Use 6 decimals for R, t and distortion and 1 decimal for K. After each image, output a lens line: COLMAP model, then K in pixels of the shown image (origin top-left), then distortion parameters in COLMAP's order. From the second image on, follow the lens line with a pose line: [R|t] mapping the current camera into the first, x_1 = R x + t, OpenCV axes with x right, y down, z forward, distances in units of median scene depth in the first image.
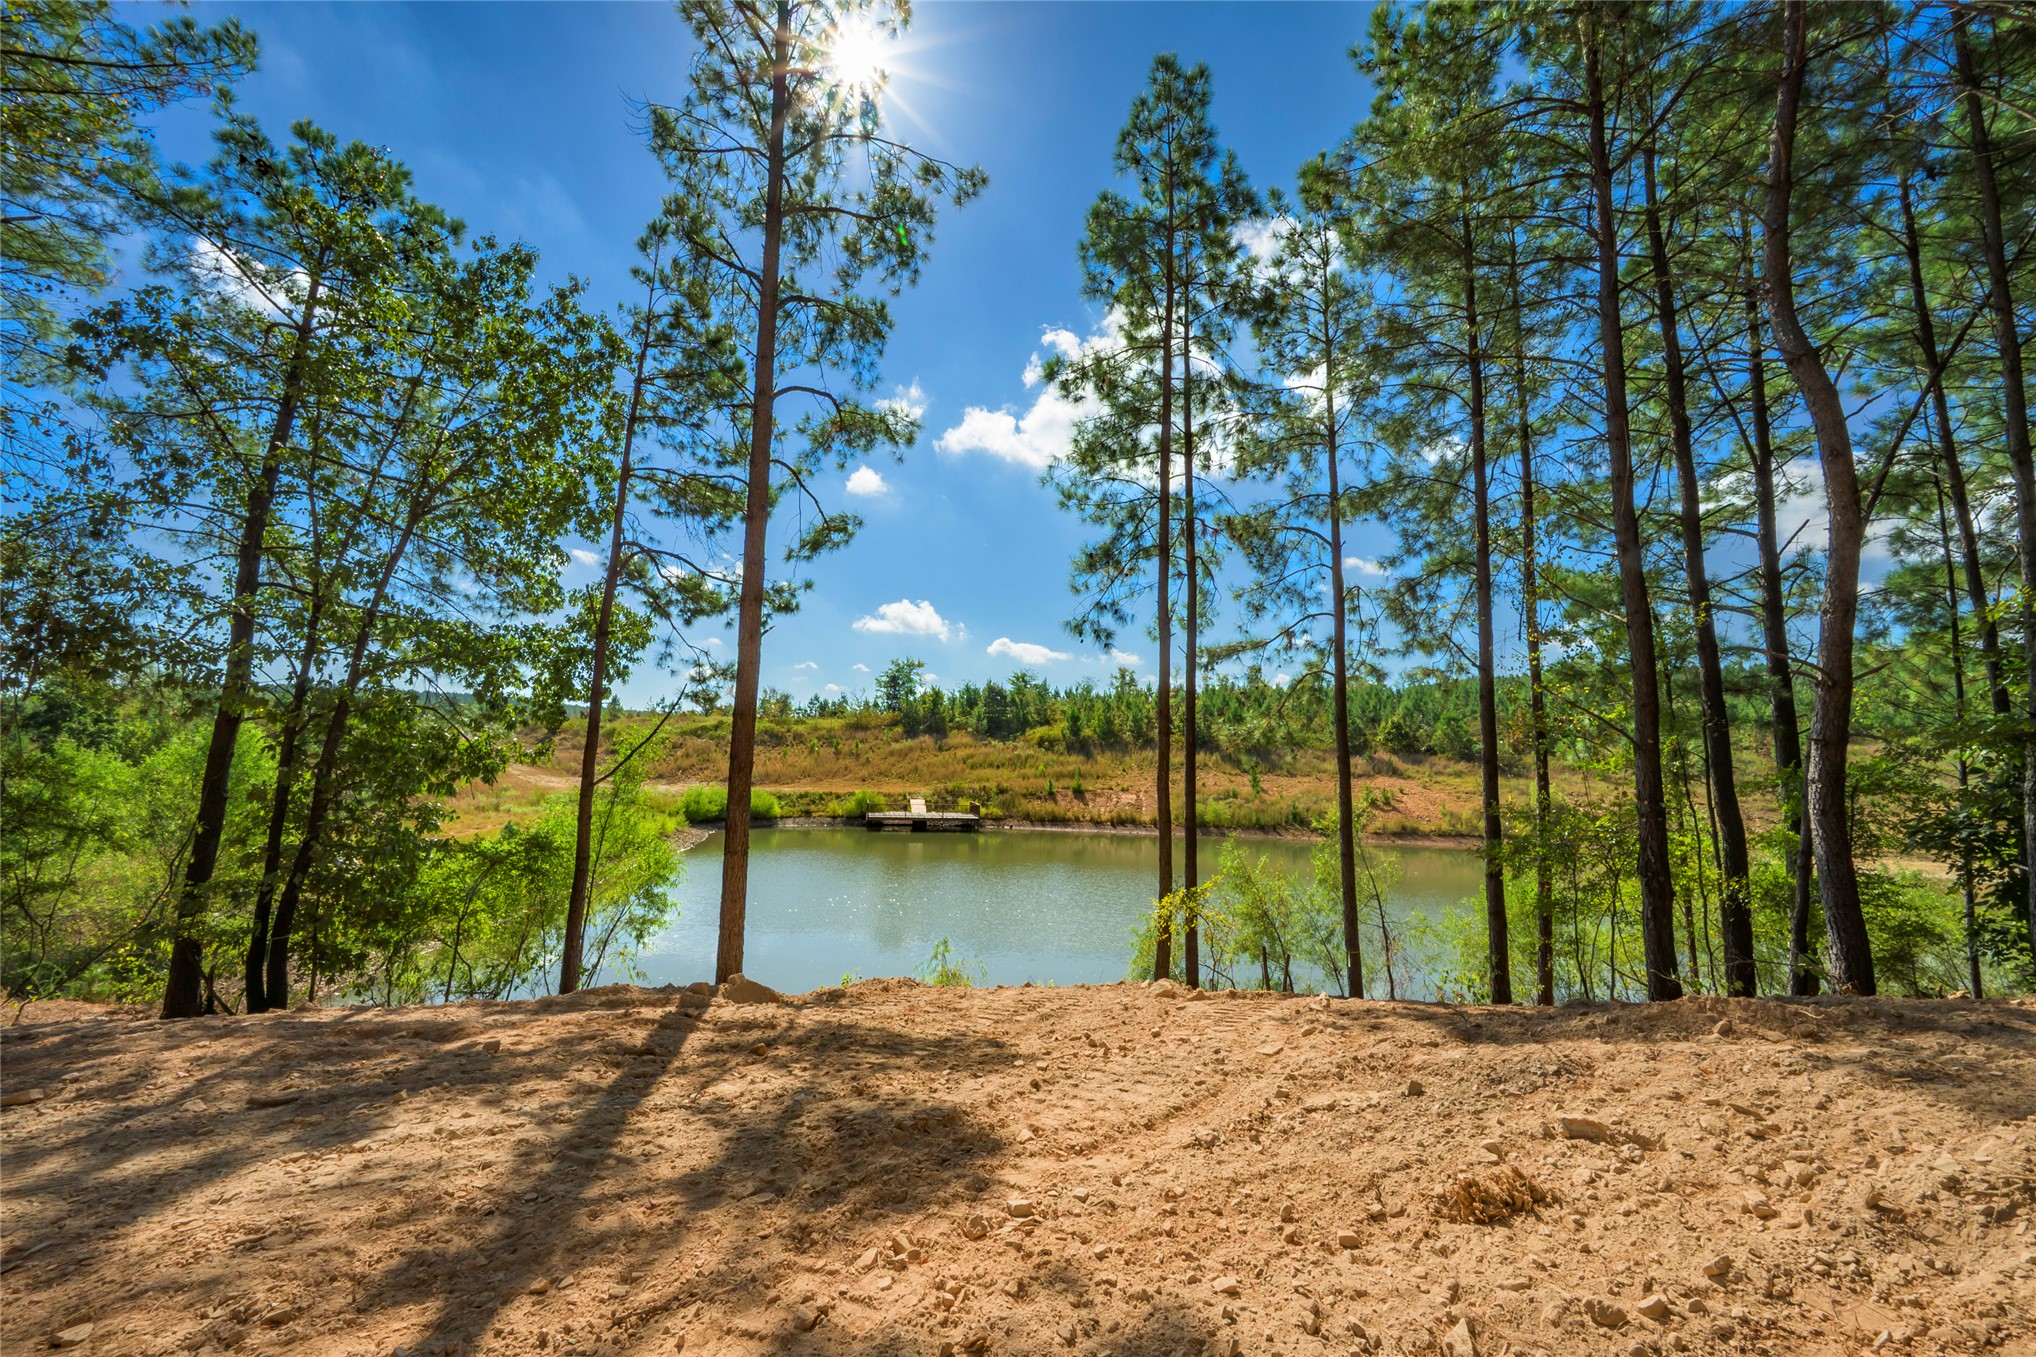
lens RADIAL K [[796.9, 0, 1014.9], [0, 796.9, 680.4], [0, 0, 1]] dist [-0.001736, 0.000781]
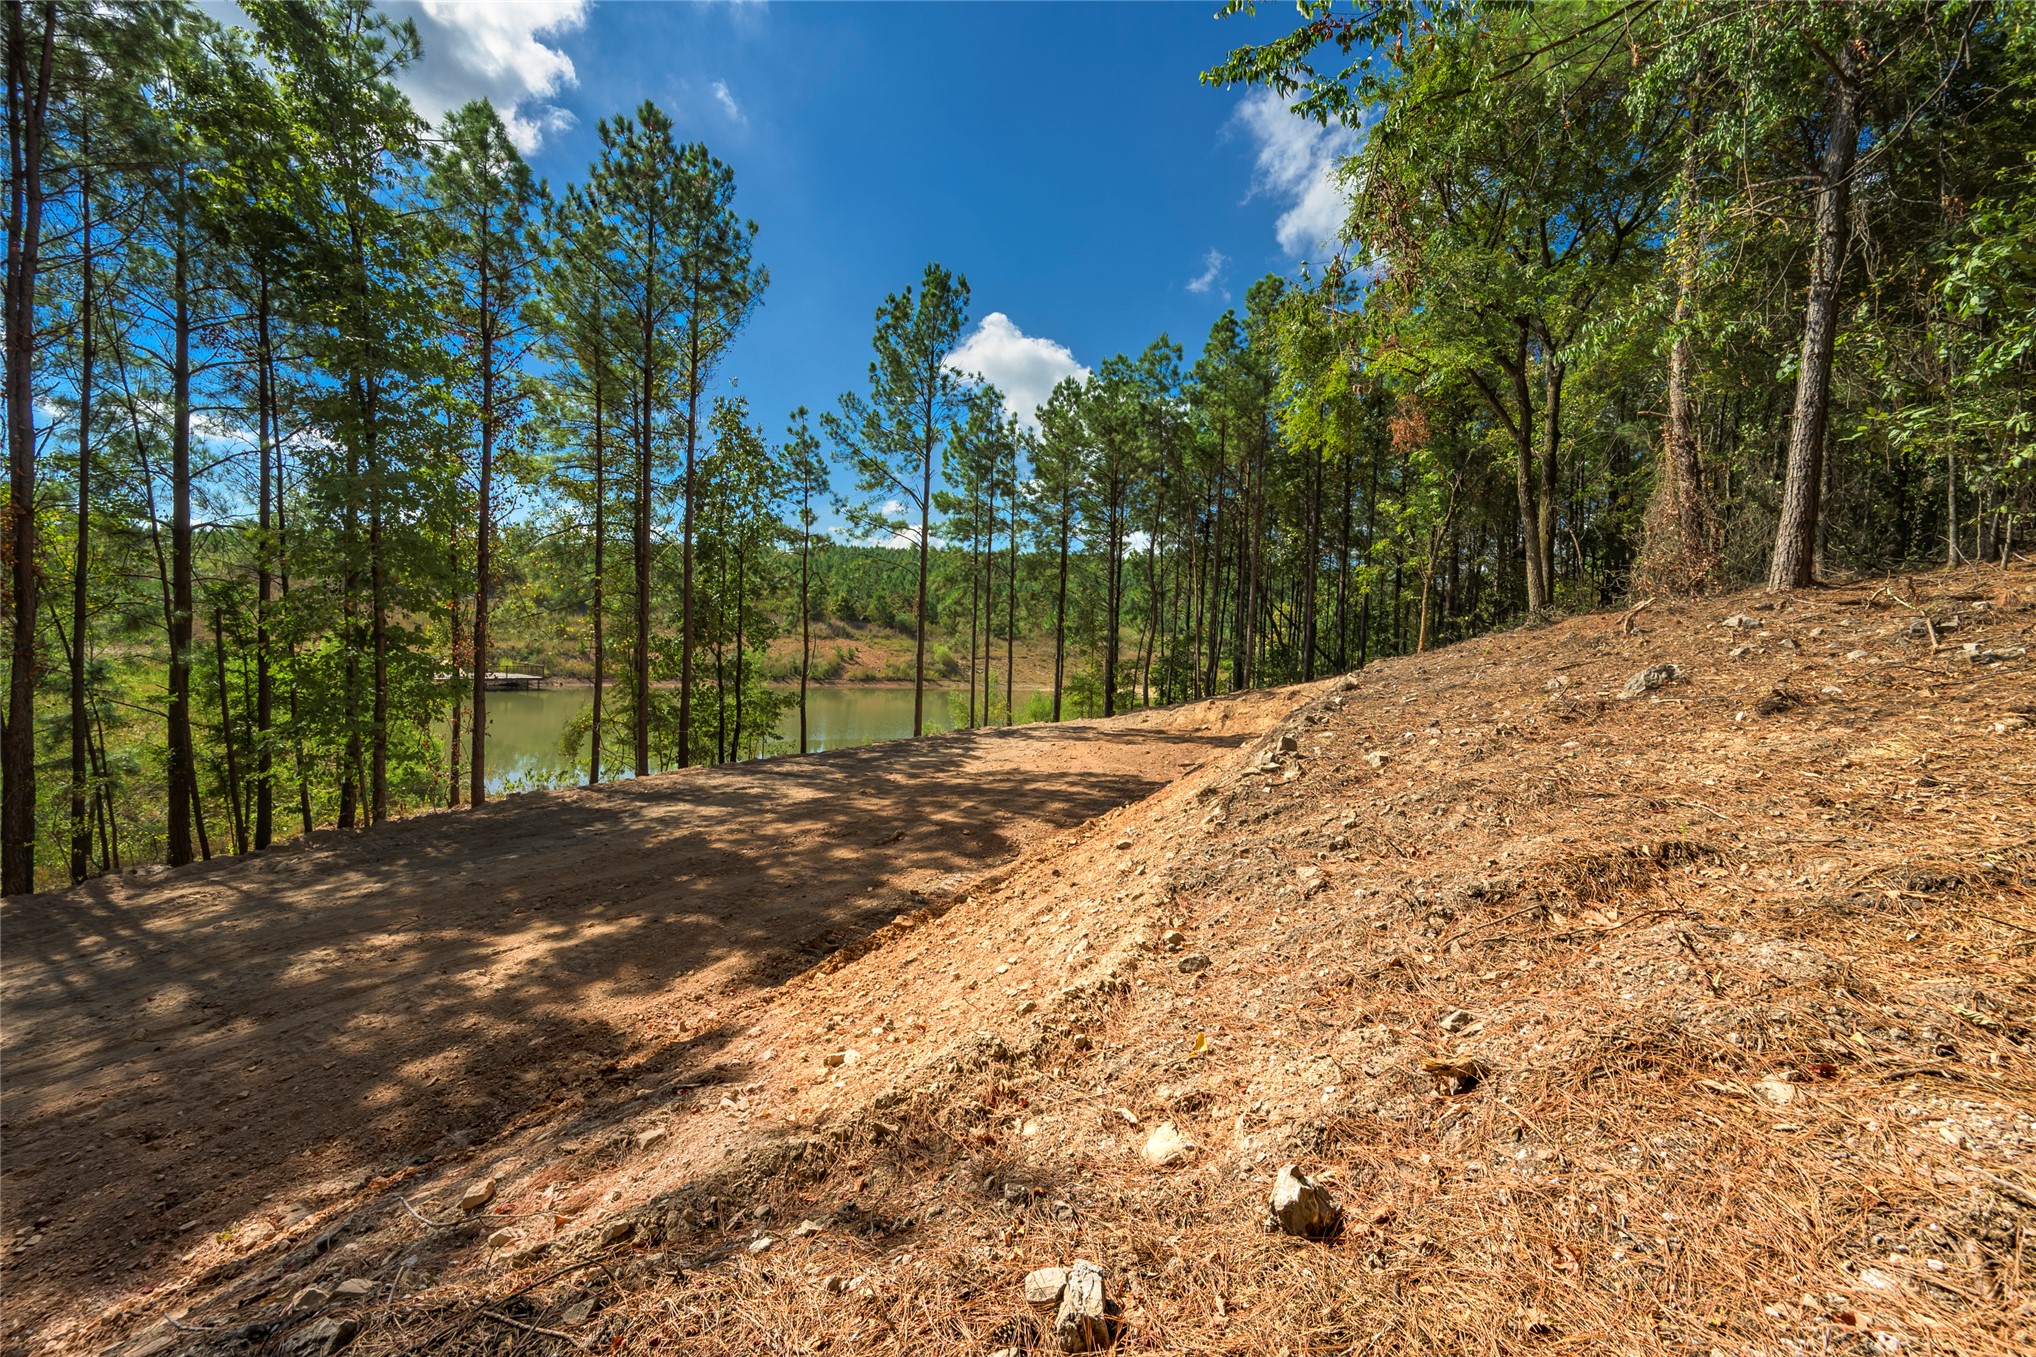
lens RADIAL K [[800.4, 0, 1014.8], [0, 800.4, 673.3], [0, 0, 1]] dist [-0.000235, 0.000456]
pose [[0.715822, -0.025290, 0.697825, -1.527303], [-0.102685, 0.984667, 0.141018, -0.242519], [-0.690692, -0.172600, 0.702249, -0.978386]]
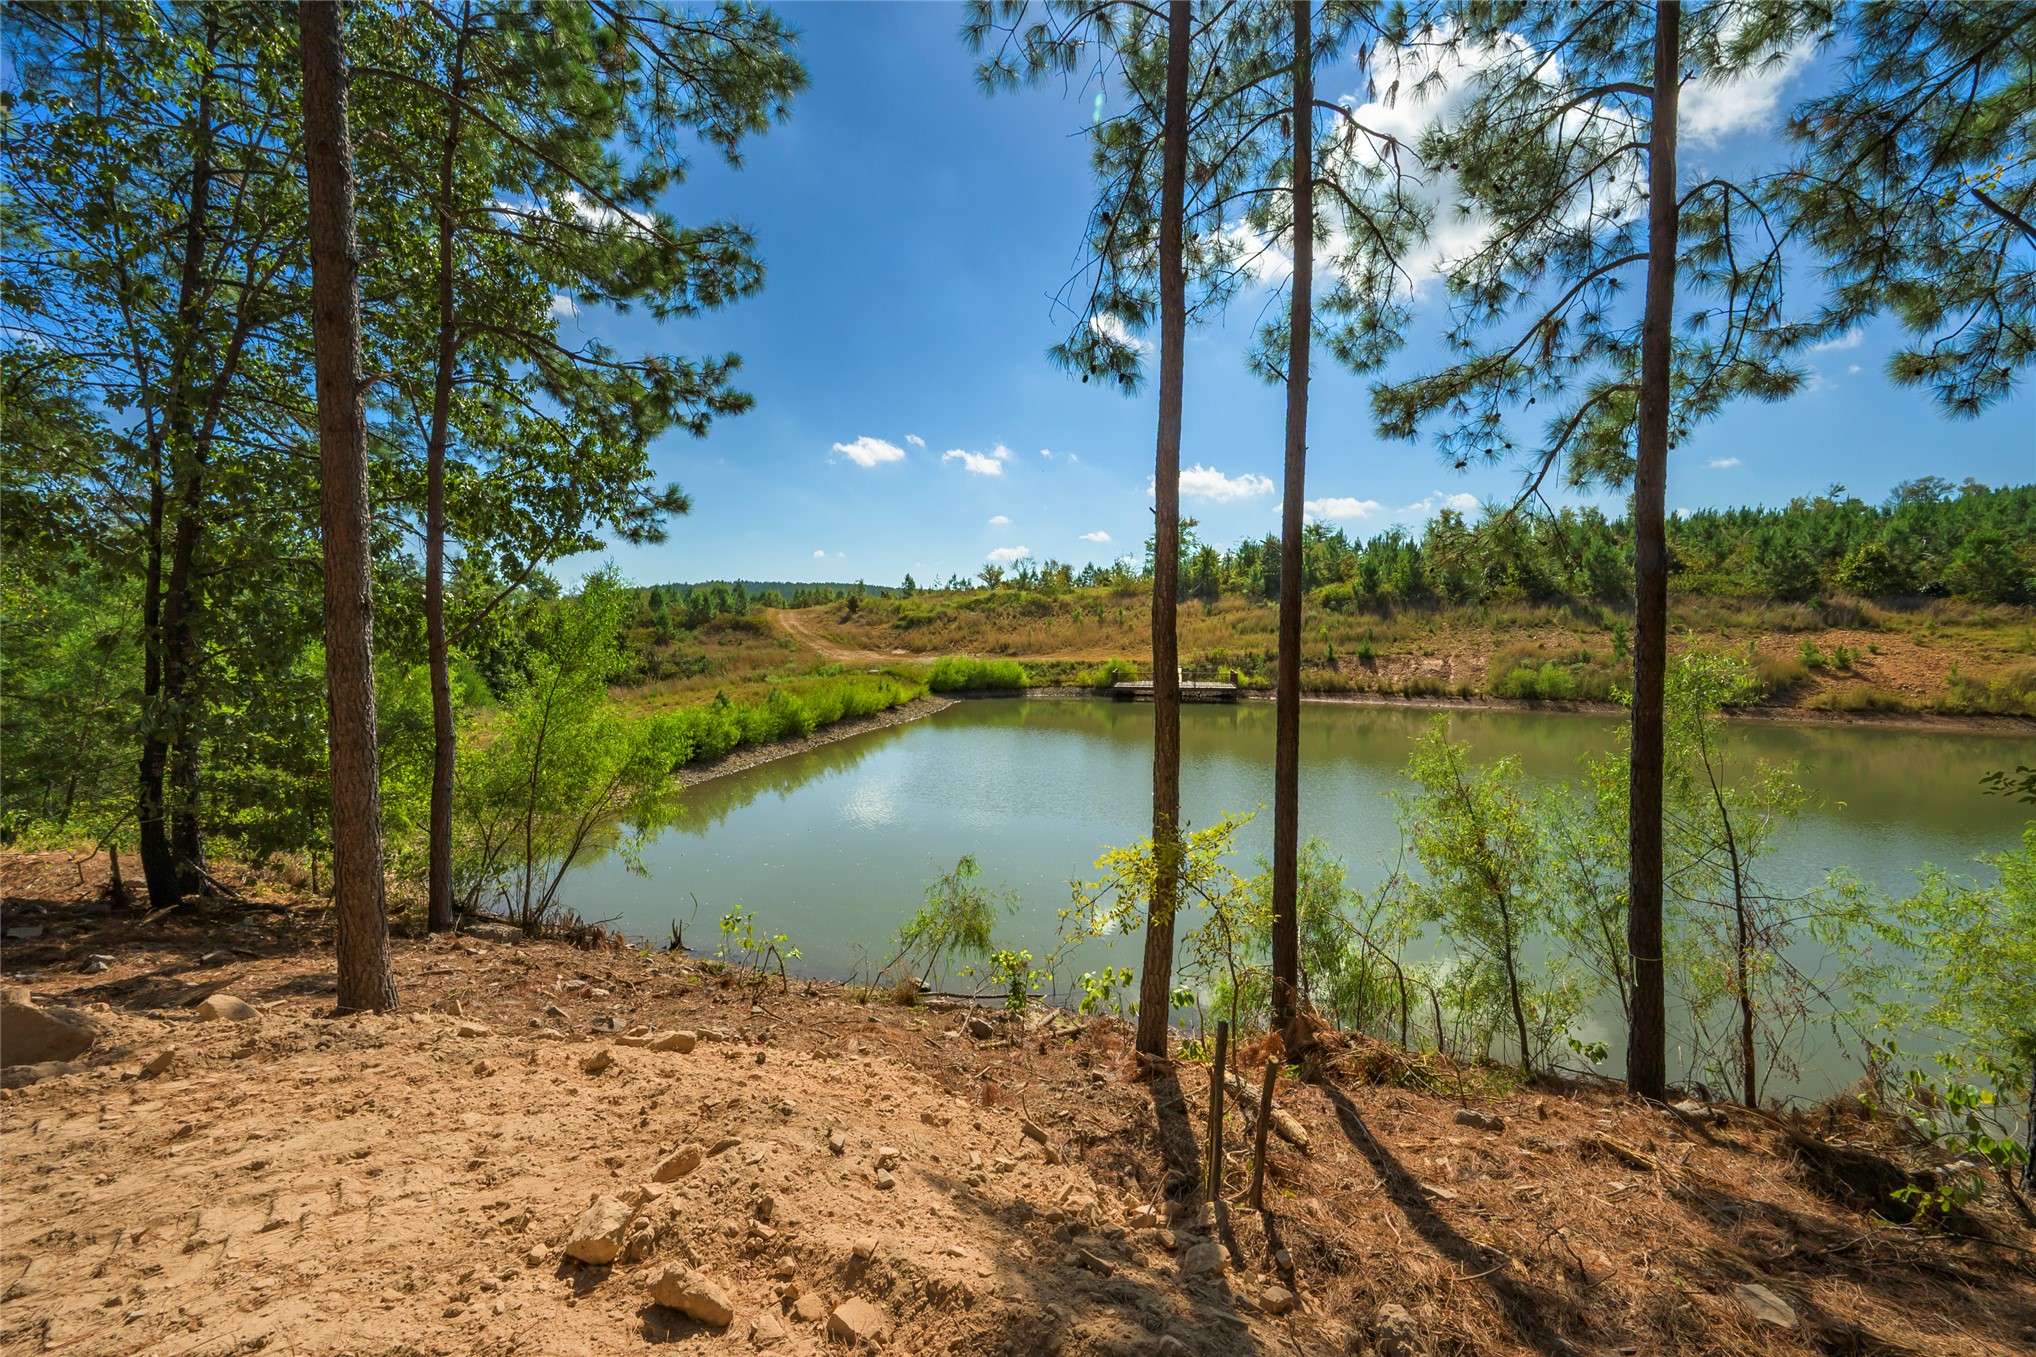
lens RADIAL K [[796.6, 0, 1016.8], [0, 796.6, 681.2], [0, 0, 1]] dist [-0.001007, 0.000672]
pose [[0.928658, -0.002883, -0.370925, 0.247138], [0.062955, 0.986688, 0.149947, 0.073802], [0.365555, -0.162602, 0.916477, 0.433549]]
